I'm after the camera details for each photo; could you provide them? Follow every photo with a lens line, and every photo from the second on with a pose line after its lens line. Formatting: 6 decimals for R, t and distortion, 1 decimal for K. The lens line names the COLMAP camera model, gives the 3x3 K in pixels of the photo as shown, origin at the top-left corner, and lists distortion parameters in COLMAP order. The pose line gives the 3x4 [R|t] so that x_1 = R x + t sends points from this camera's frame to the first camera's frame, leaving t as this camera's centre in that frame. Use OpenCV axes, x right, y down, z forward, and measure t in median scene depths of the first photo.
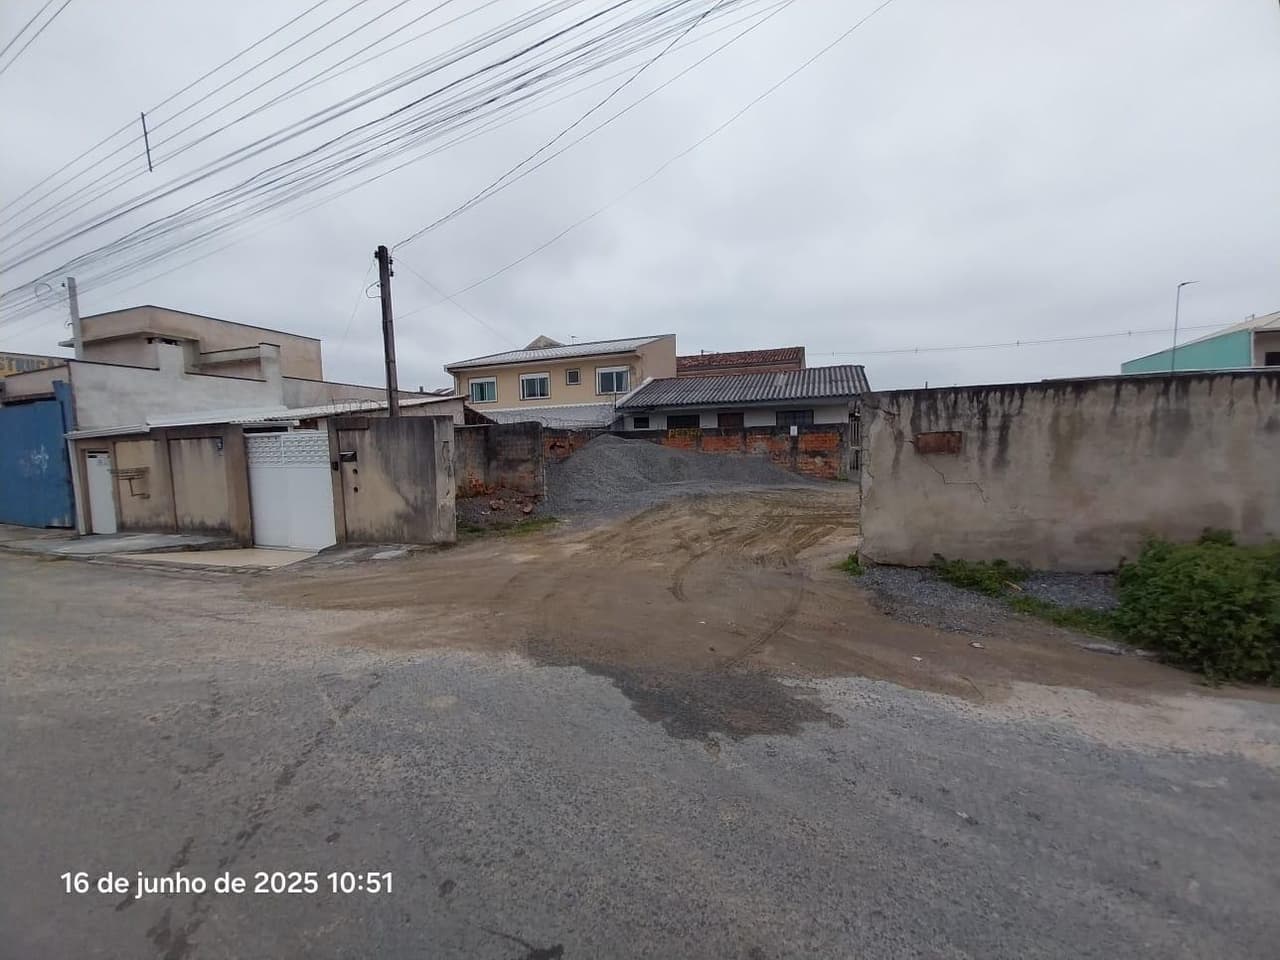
lens RADIAL K [[501.4, 0, 641.6], [0, 501.4, 484.2], [0, 0, 1]] dist [0.024375, -0.016090]
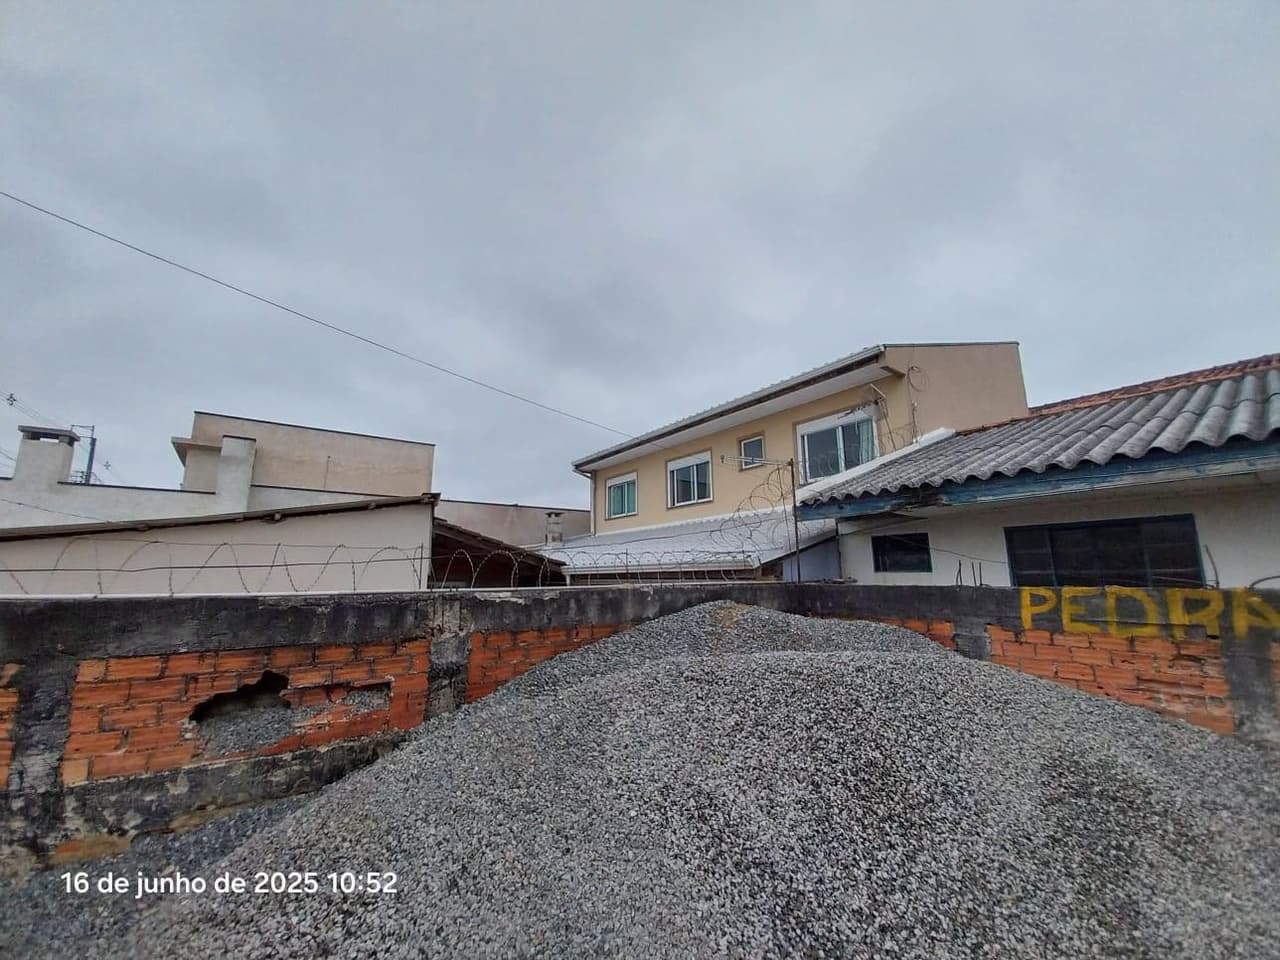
lens RADIAL K [[507.1, 0, 645.2], [0, 507.1, 482.0], [0, 0, 1]] dist [0.012117, -0.011928]
pose [[0.833869, -0.082613, -0.545745, 0.085160], [-0.054084, 0.971749, -0.229738, -0.184659], [0.549306, 0.221087, 0.805843, 1.434278]]
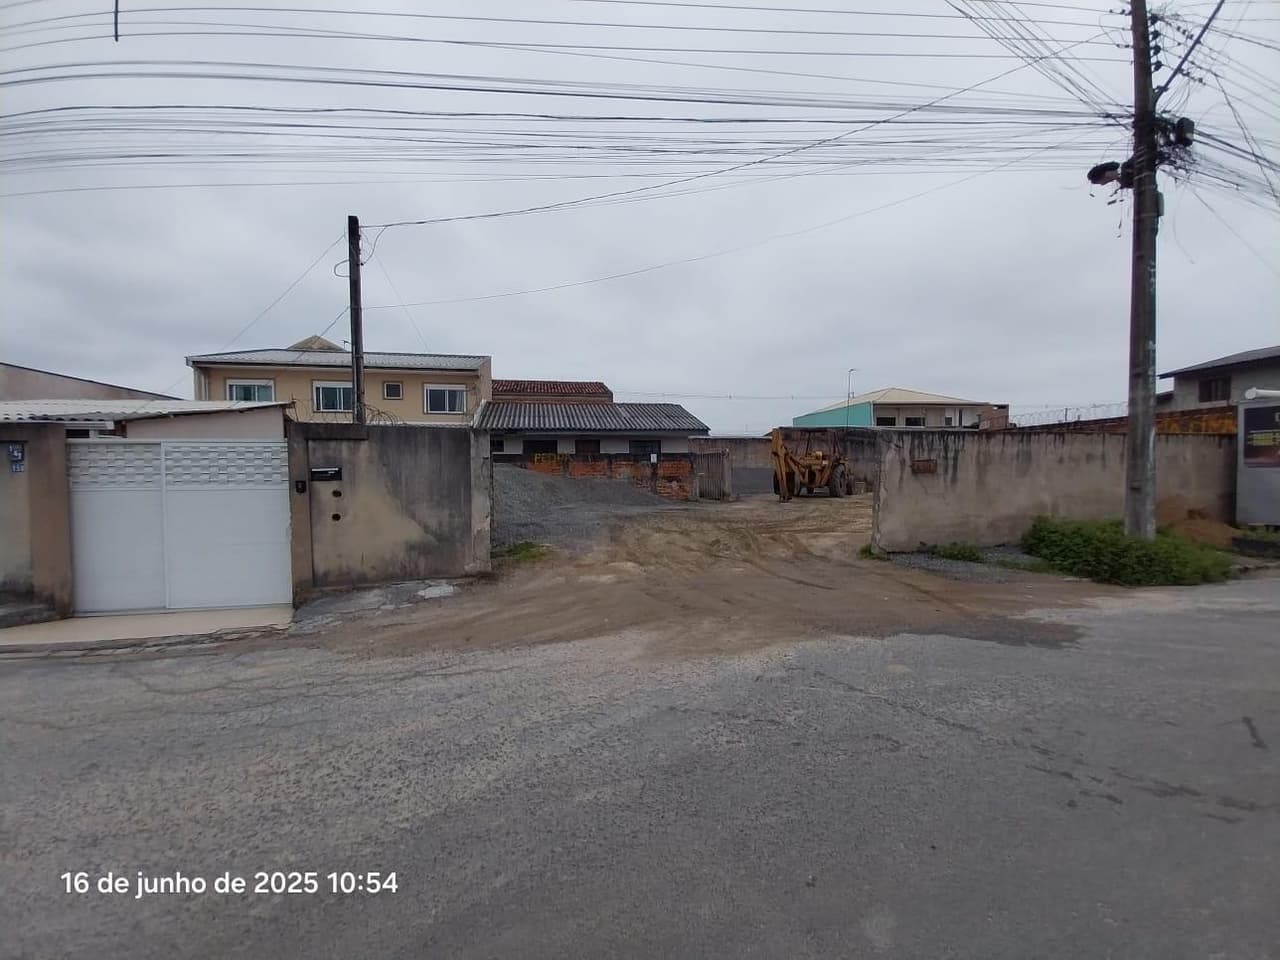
lens RADIAL K [[502.6, 0, 638.5], [0, 502.6, 483.1], [0, 0, 1]] dist [0.026107, -0.017290]
pose [[0.855490, 0.002399, 0.517814, -0.559560], [0.028586, 0.998246, -0.051852, 0.012066], [-0.517030, 0.059162, 0.853920, 0.094052]]
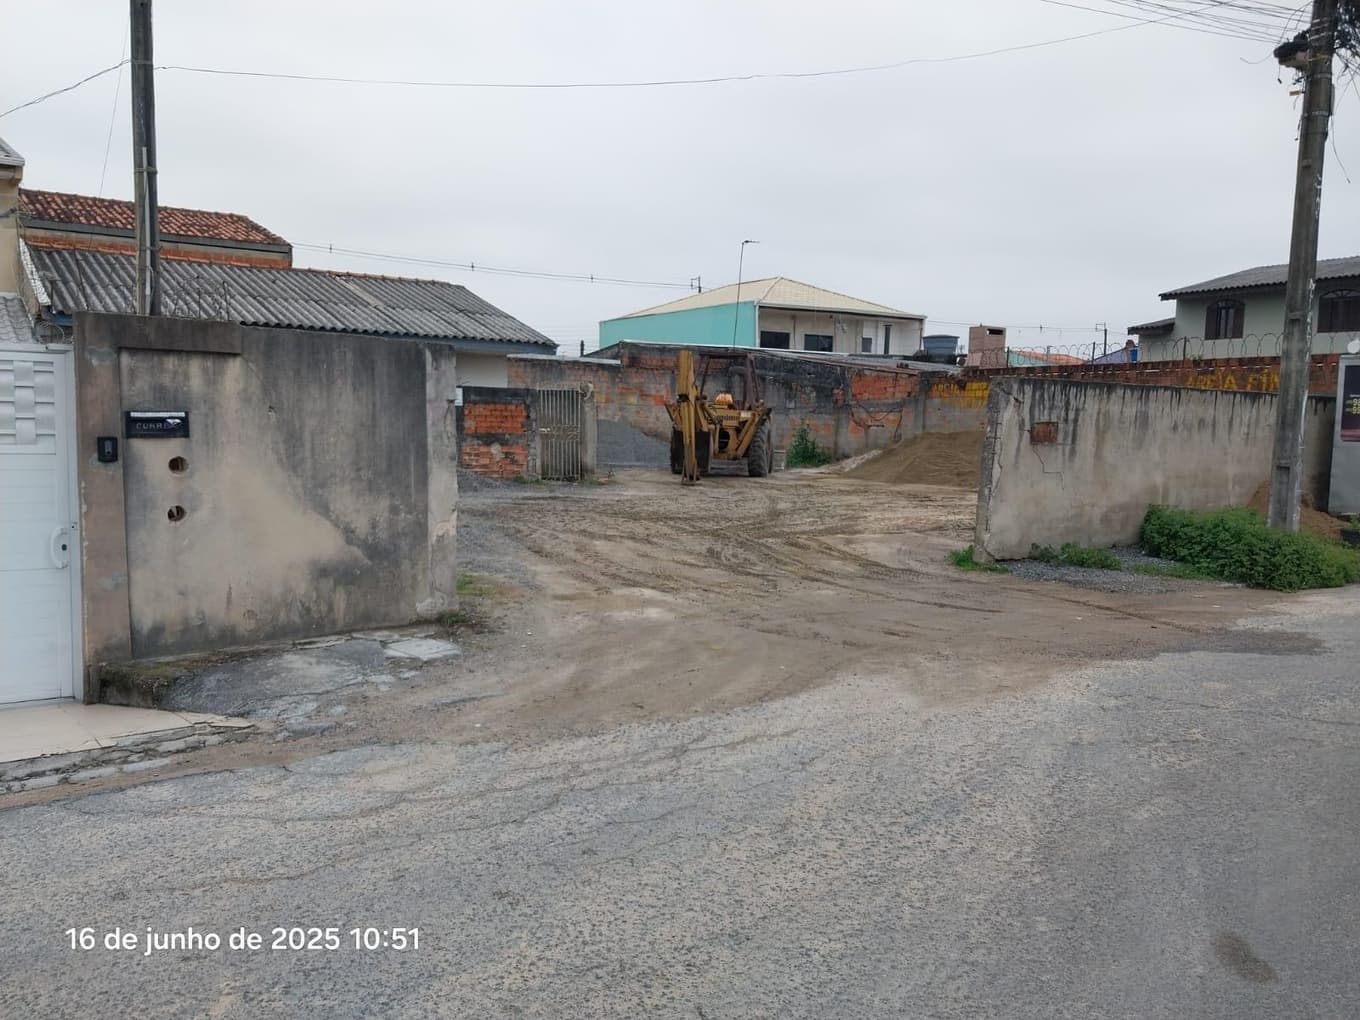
lens RADIAL K [[1063.1, 0, 651.9], [0, 1063.1, 523.0], [0, 0, 1]] dist [0.037883, -0.053691]
pose [[0.571316, -0.044993, 0.819496, -0.993281], [0.030236, 0.998972, 0.033768, 0.001964], [-0.820173, 0.005487, 0.572089, 0.252558]]
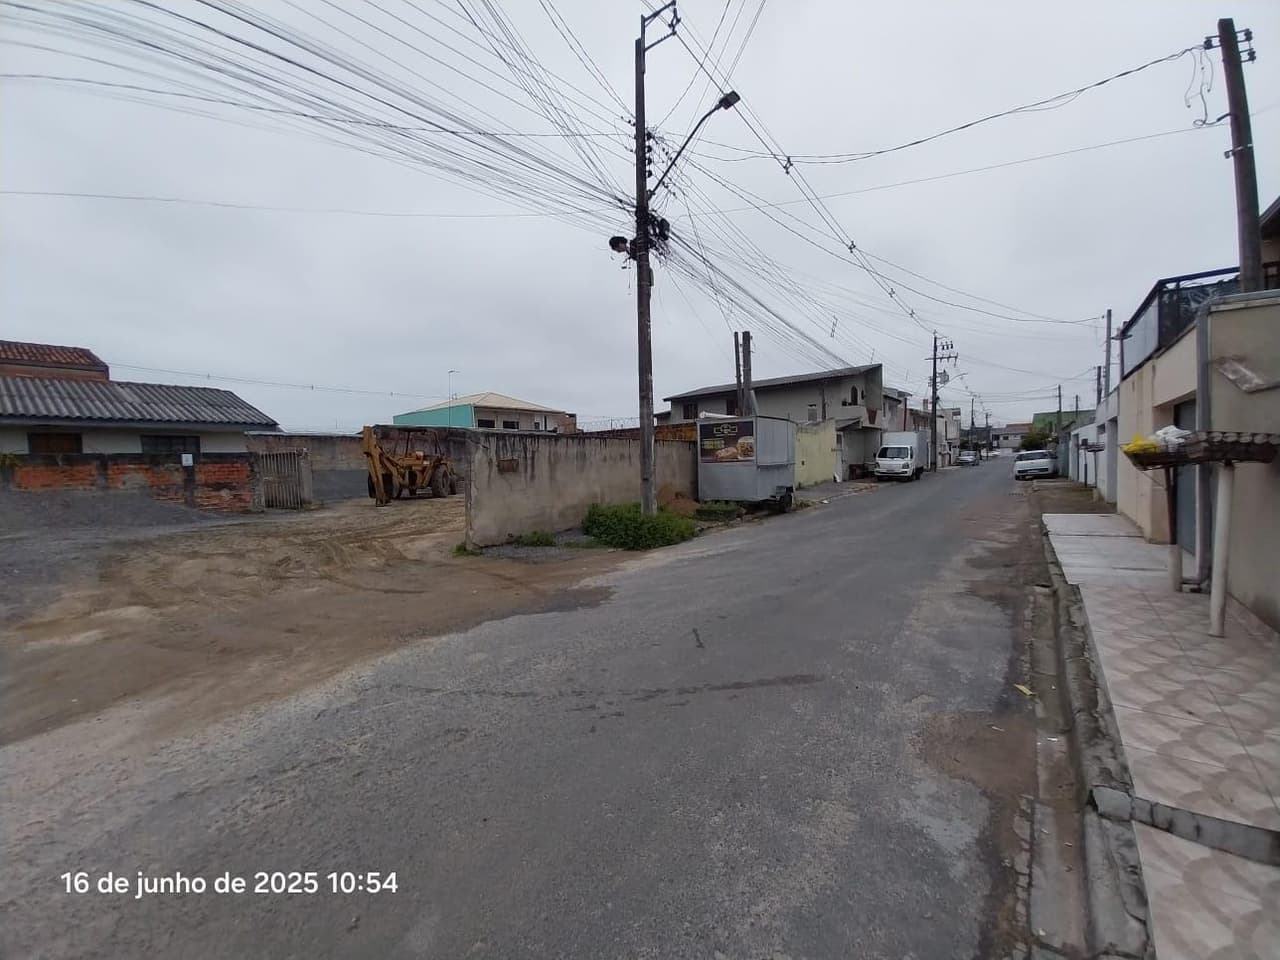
lens RADIAL K [[501.4, 0, 641.6], [0, 501.4, 484.2], [0, 0, 1]] dist [0.024375, -0.016090]
pose [[0.277428, -0.024580, 0.960432, -0.537288], [0.094420, 0.995531, -0.001796, 0.013389], [-0.956096, 0.091182, 0.278508, 0.073926]]
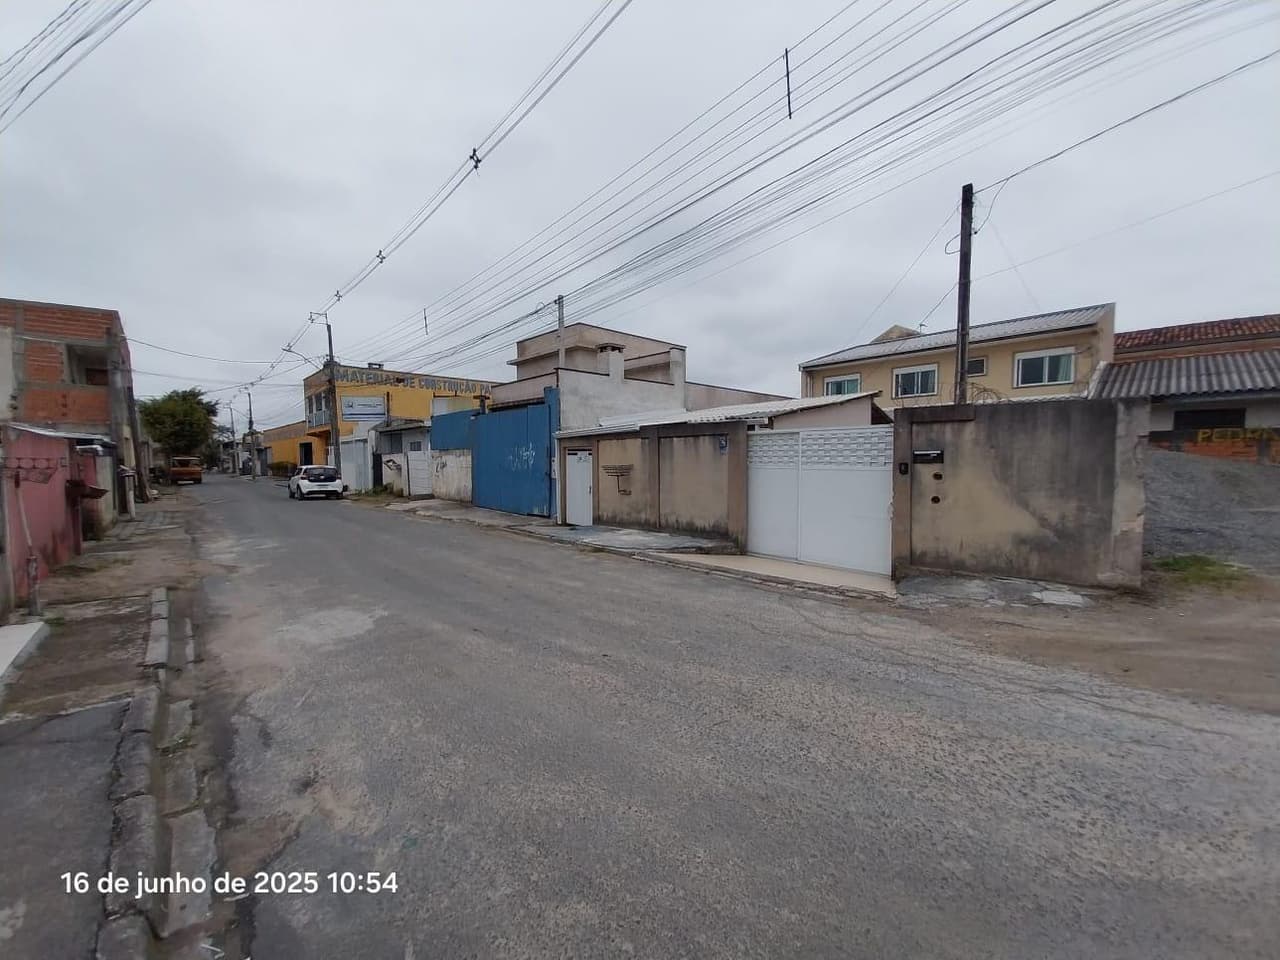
lens RADIAL K [[503.0, 0, 638.8], [0, 503.0, 485.3], [0, 0, 1]] dist [0.026547, -0.017618]
pose [[0.894034, 0.043224, -0.445909, -0.615182], [-0.050280, 0.998727, -0.003998, 0.014642], [0.445169, 0.025995, 0.895069, 0.099755]]
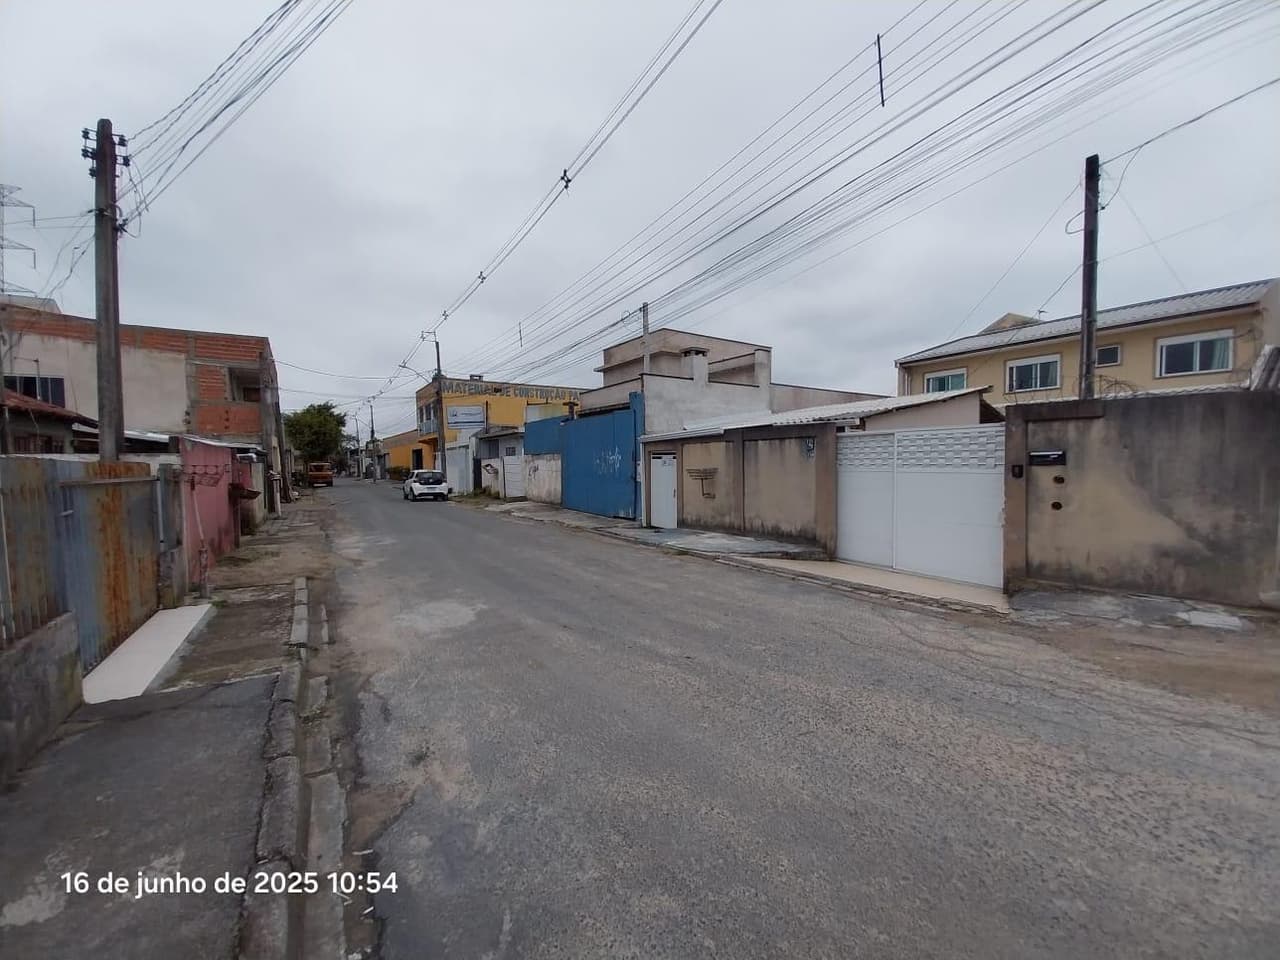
lens RADIAL K [[501.4, 0, 641.6], [0, 501.4, 484.2], [0, 0, 1]] dist [0.024375, -0.016090]
pose [[0.811053, 0.040217, -0.583589, -0.611548], [-0.052166, 0.998632, -0.003680, 0.013460], [0.582642, 0.033428, 0.812041, 0.094679]]
